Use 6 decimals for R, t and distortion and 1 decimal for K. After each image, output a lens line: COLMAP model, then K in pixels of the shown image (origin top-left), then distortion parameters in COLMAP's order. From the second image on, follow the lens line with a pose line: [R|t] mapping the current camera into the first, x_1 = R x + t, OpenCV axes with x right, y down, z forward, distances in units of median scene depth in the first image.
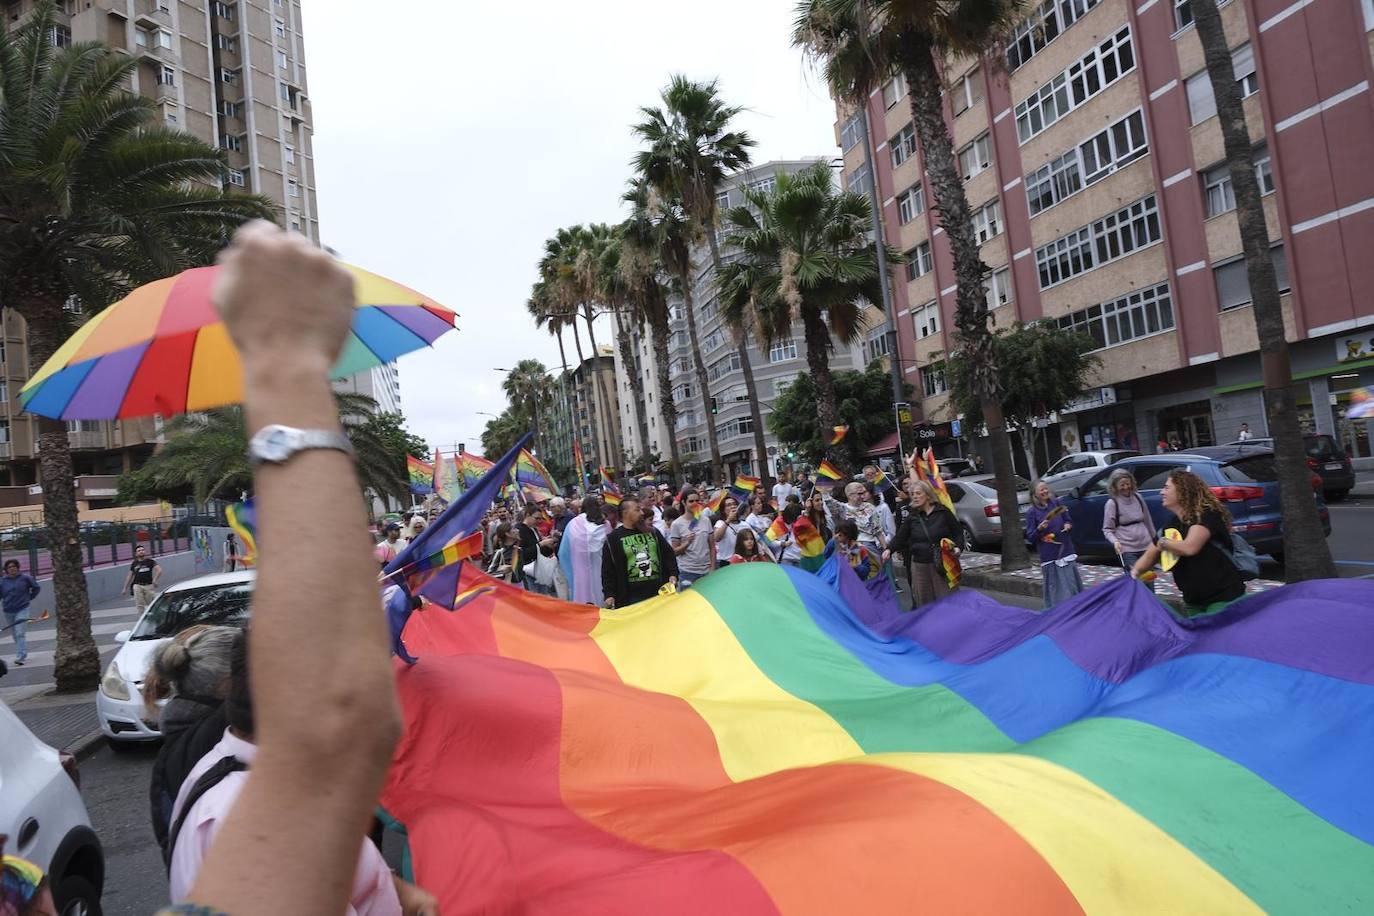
lens RADIAL K [[958.5, 0, 692.3], [0, 958.5, 444.7], [0, 0, 1]] dist [-0.025484, 0.008061]
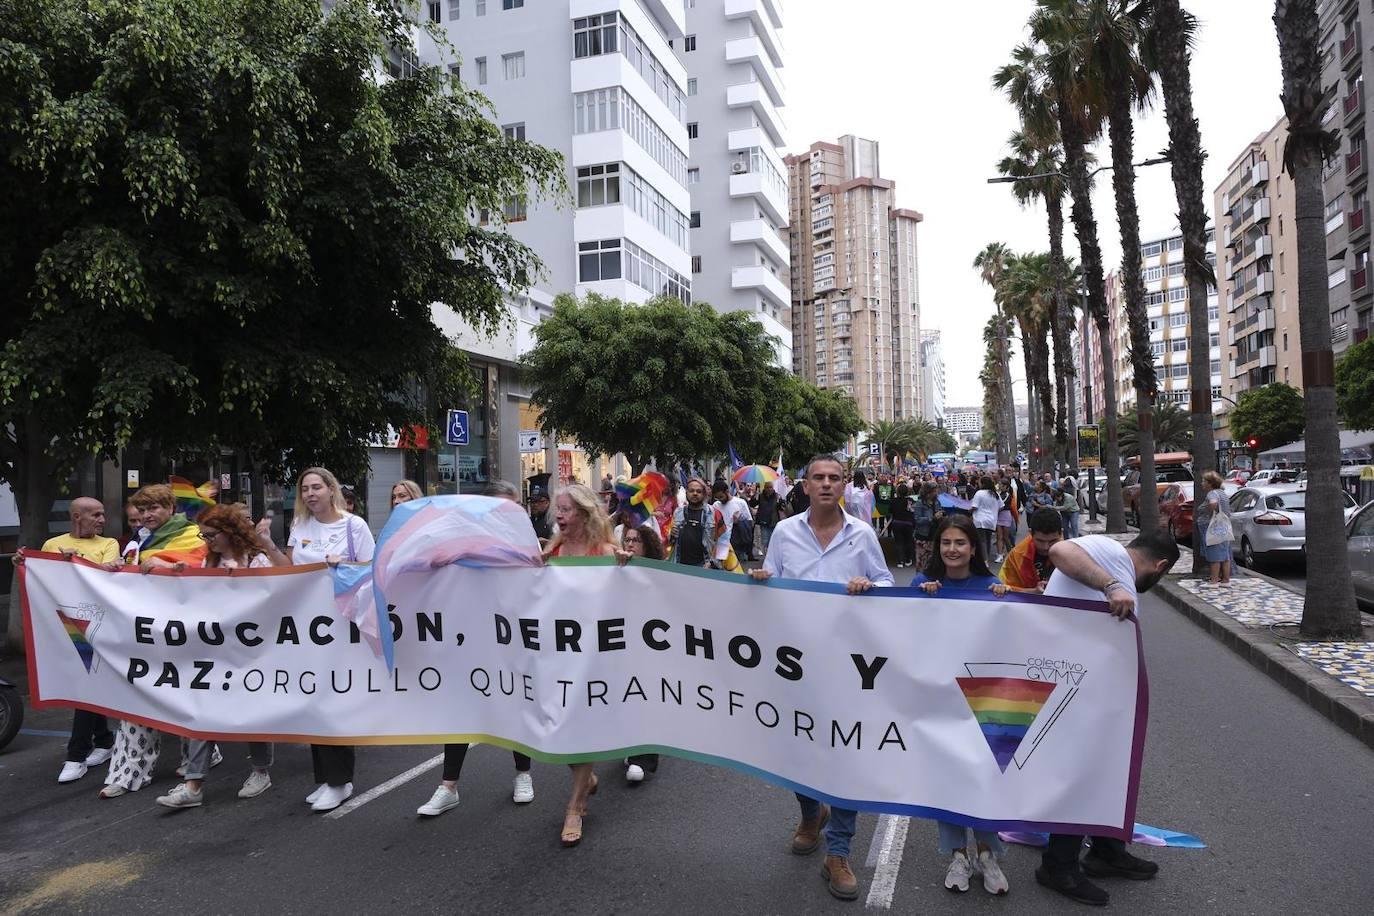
lens RADIAL K [[999.0, 0, 687.0], [0, 999.0, 458.0], [0, 0, 1]] dist [-0.036443, 0.002799]
pose [[0.851907, 0.079107, -0.517684, 1.308991], [-0.039539, 0.995419, 0.087044, -0.371119], [0.522198, -0.053685, 0.851133, -4.356199]]
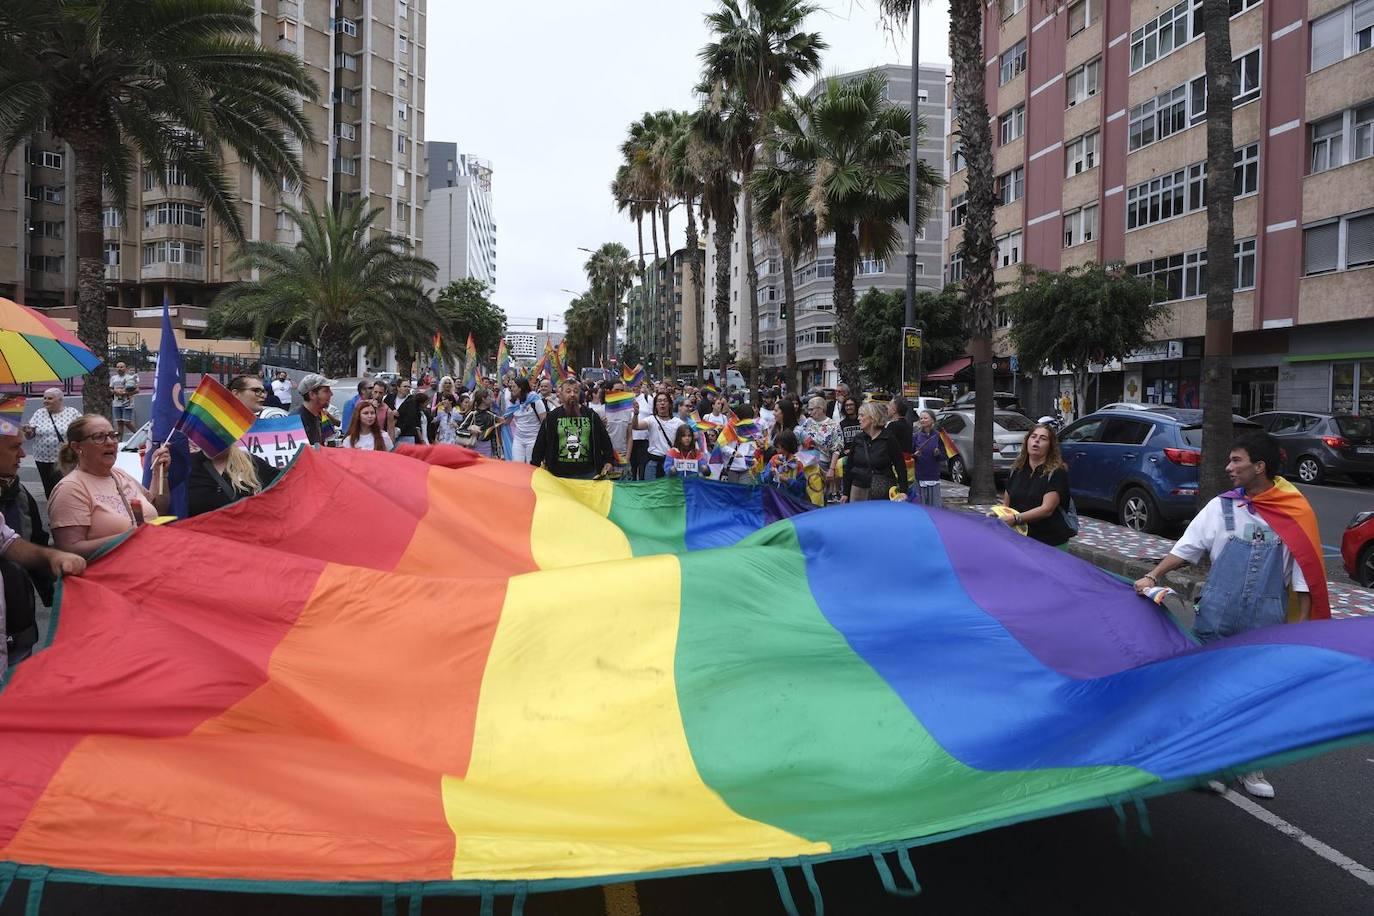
lens RADIAL K [[958.5, 0, 692.3], [0, 958.5, 444.7], [0, 0, 1]] dist [-0.025484, 0.008061]
pose [[0.987888, 0.132469, -0.080809, 0.042907], [-0.123216, 0.986222, 0.110385, -0.002361], [0.094318, -0.099091, 0.990598, -0.013828]]
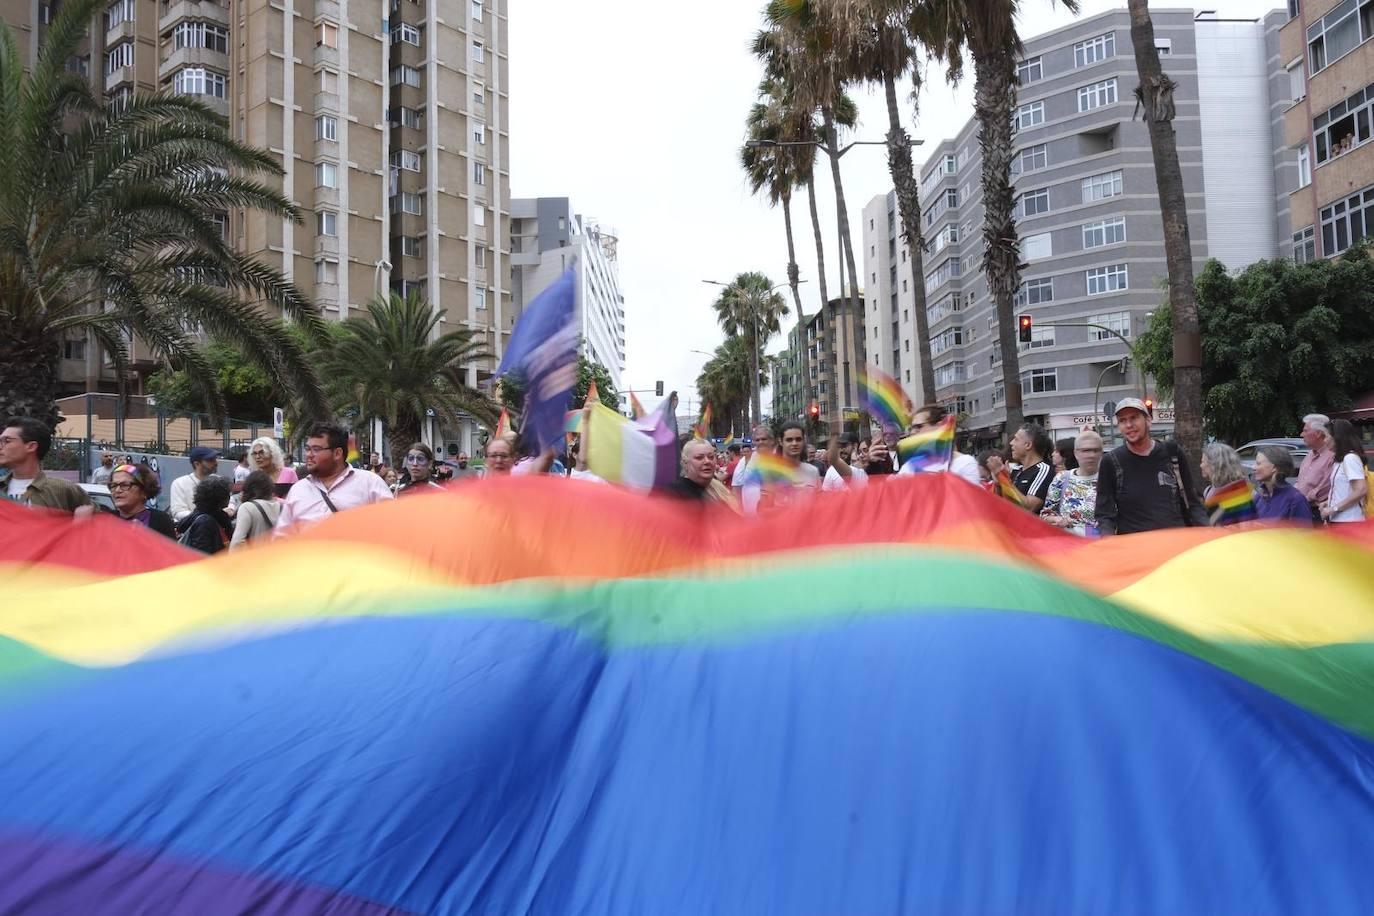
lens RADIAL K [[999.0, 0, 687.0], [0, 999.0, 458.0], [0, 0, 1]] dist [-0.036443, 0.002799]
pose [[0.967157, 0.077494, -0.242079, -0.044246], [-0.066001, 0.996289, 0.055243, 0.035064], [0.245462, -0.037452, 0.968682, 0.514018]]
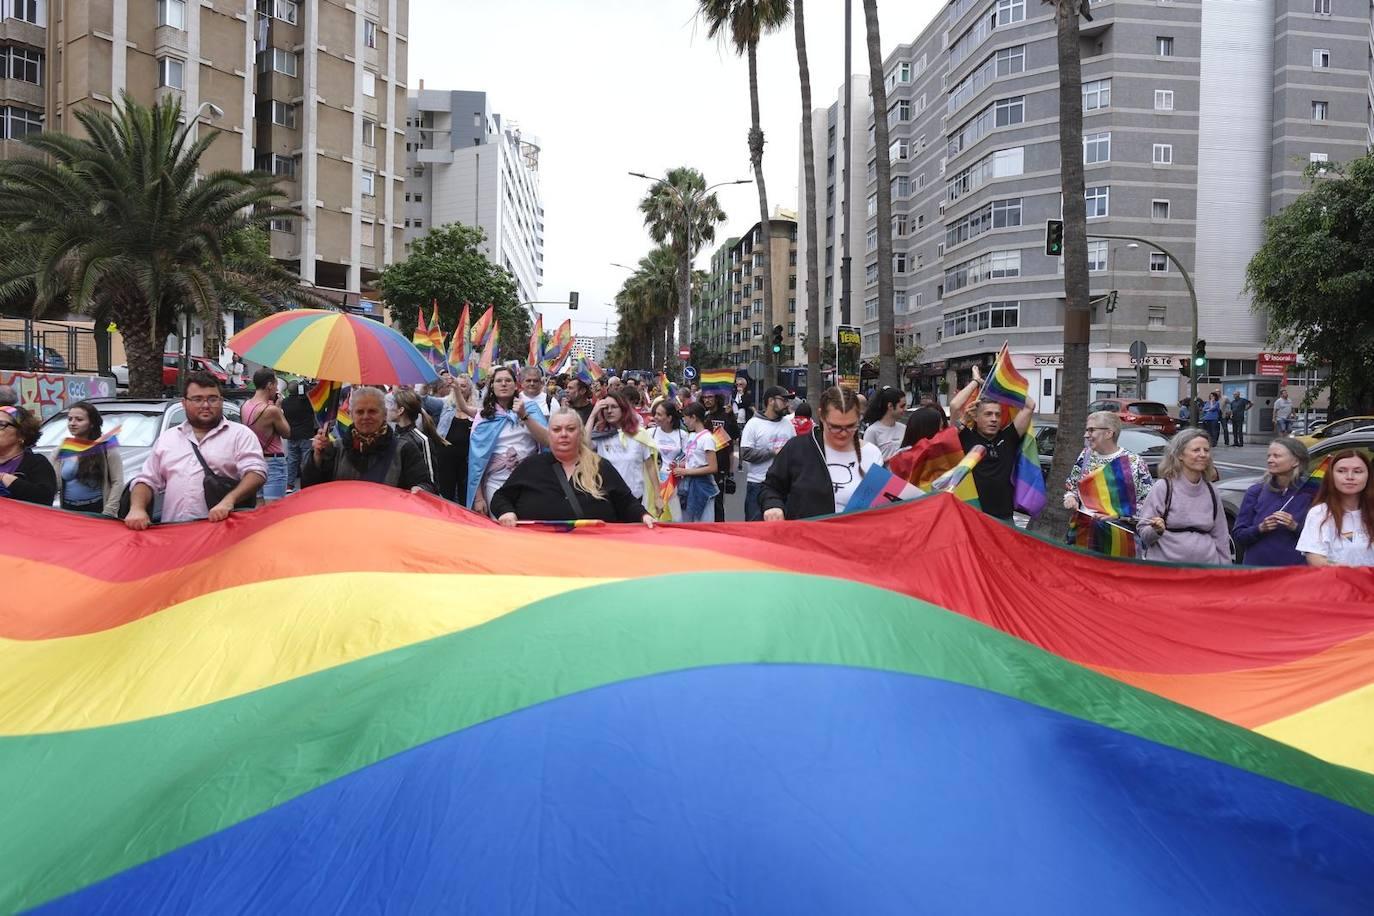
lens RADIAL K [[958.0, 0, 673.0], [0, 958.0, 458.5], [0, 0, 1]] dist [-0.031840, 0.001319]
pose [[0.977530, 0.137565, -0.159722, -0.115097], [-0.117424, 0.984619, 0.129372, 0.045218], [0.175063, -0.107710, 0.978648, 0.796843]]
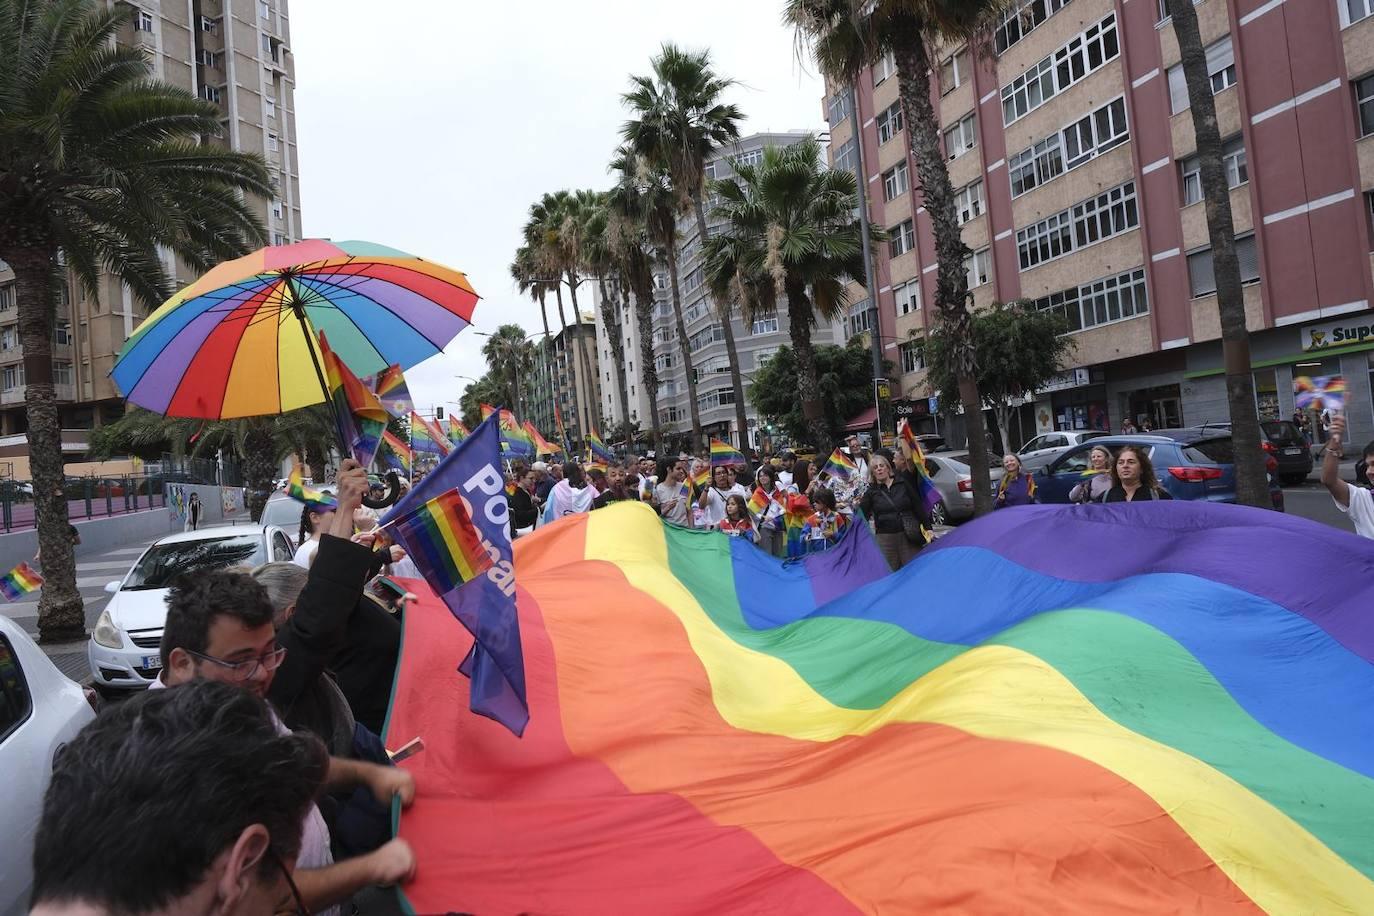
lens RADIAL K [[958.0, 0, 704.5], [0, 958.0, 434.3], [0, 0, 1]] dist [-0.020589, 0.004315]
pose [[0.999034, 0.026286, 0.035215, -0.002101], [-0.026990, 0.999442, 0.019676, 0.000508], [-0.034678, -0.020607, 0.999186, -0.008594]]
